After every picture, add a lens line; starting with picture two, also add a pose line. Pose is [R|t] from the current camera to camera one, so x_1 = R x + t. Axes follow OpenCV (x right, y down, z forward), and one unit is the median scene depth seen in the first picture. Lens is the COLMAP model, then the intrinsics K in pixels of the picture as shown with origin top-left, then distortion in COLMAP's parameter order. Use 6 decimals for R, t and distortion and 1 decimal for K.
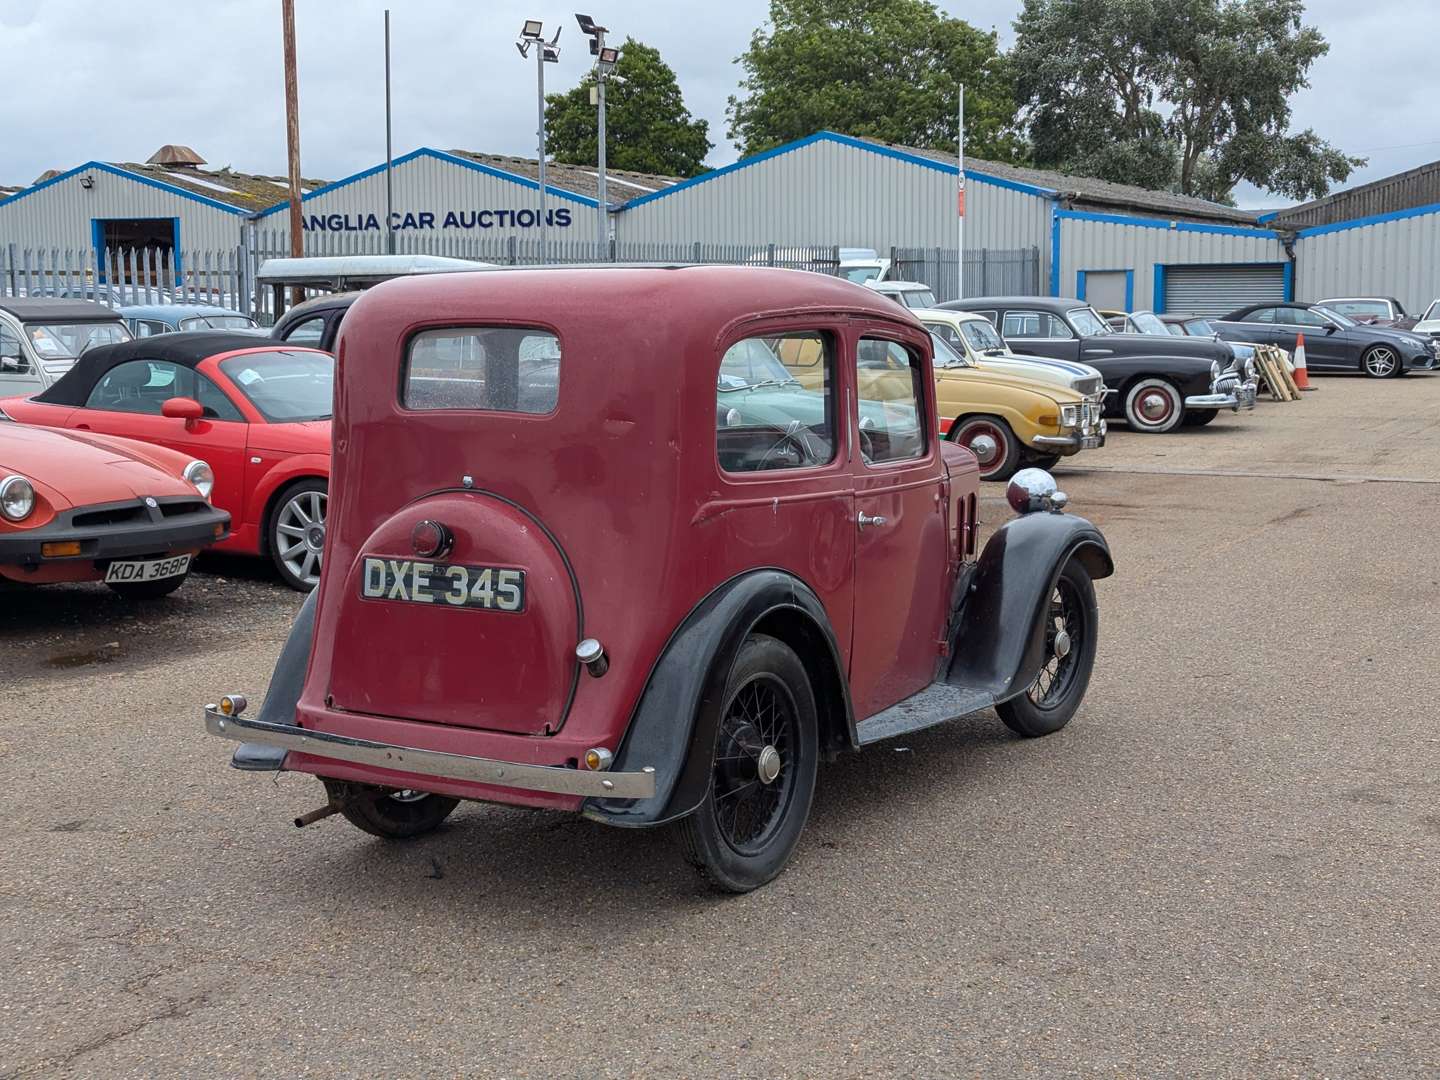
lens RADIAL K [[2000.0, 0, 727.1], [0, 2000.0, 540.4], [0, 0, 1]] dist [0.163427, -0.555184]
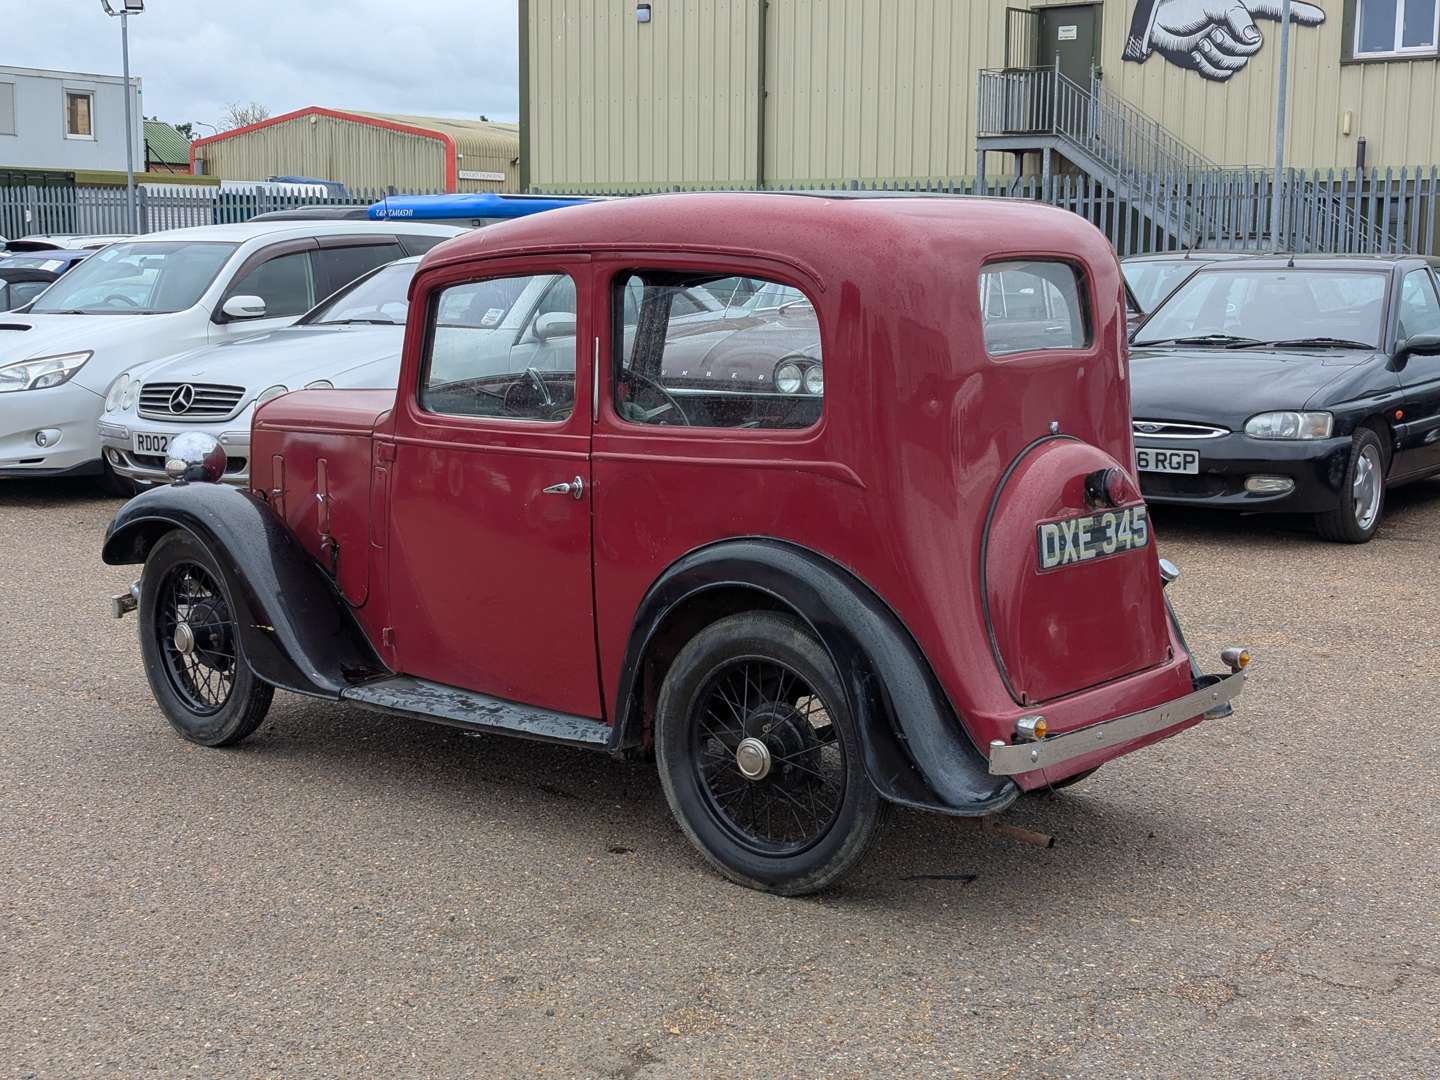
lens RADIAL K [[2000.0, 0, 727.1], [0, 2000.0, 540.4], [0, 0, 1]] dist [0.163427, -0.555184]
pose [[0.136973, -0.139894, 0.980647, -0.231510], [0.109283, 0.986069, 0.125403, -0.024009], [-0.984528, 0.089991, 0.150353, 0.218831]]
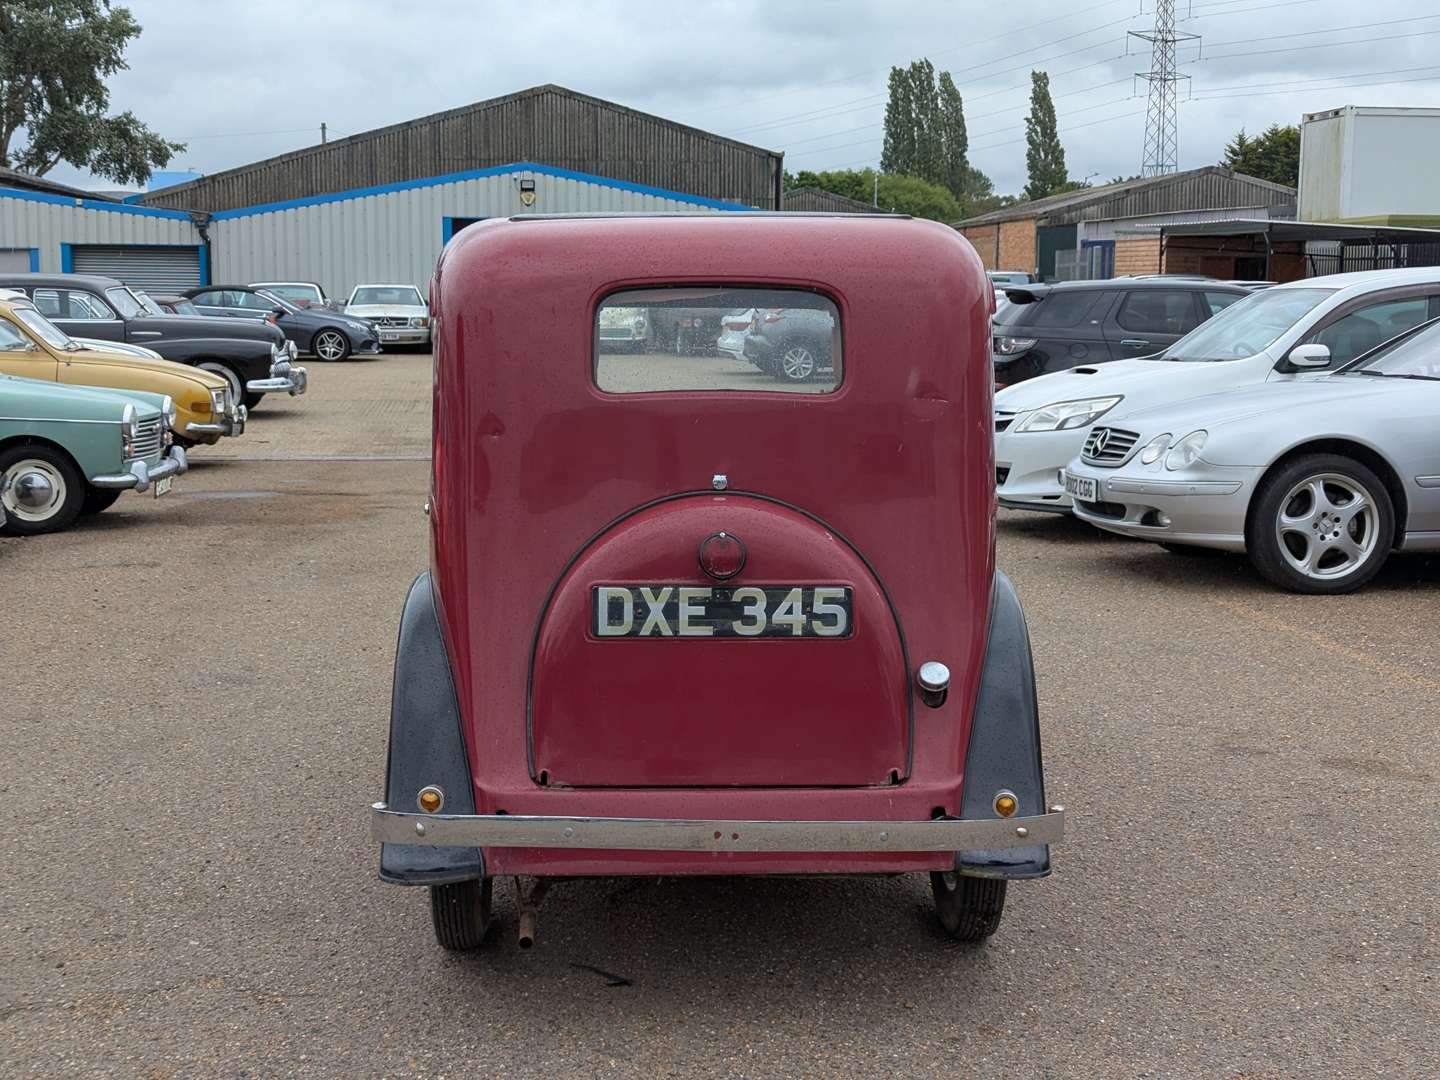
lens RADIAL K [[2000.0, 0, 727.1], [0, 2000.0, 540.4], [0, 0, 1]] dist [0.163427, -0.555184]
pose [[0.828772, -0.060142, 0.556345, -0.123245], [0.056346, 0.998124, 0.023962, -0.005355], [-0.556743, 0.011489, 0.830606, 0.072684]]
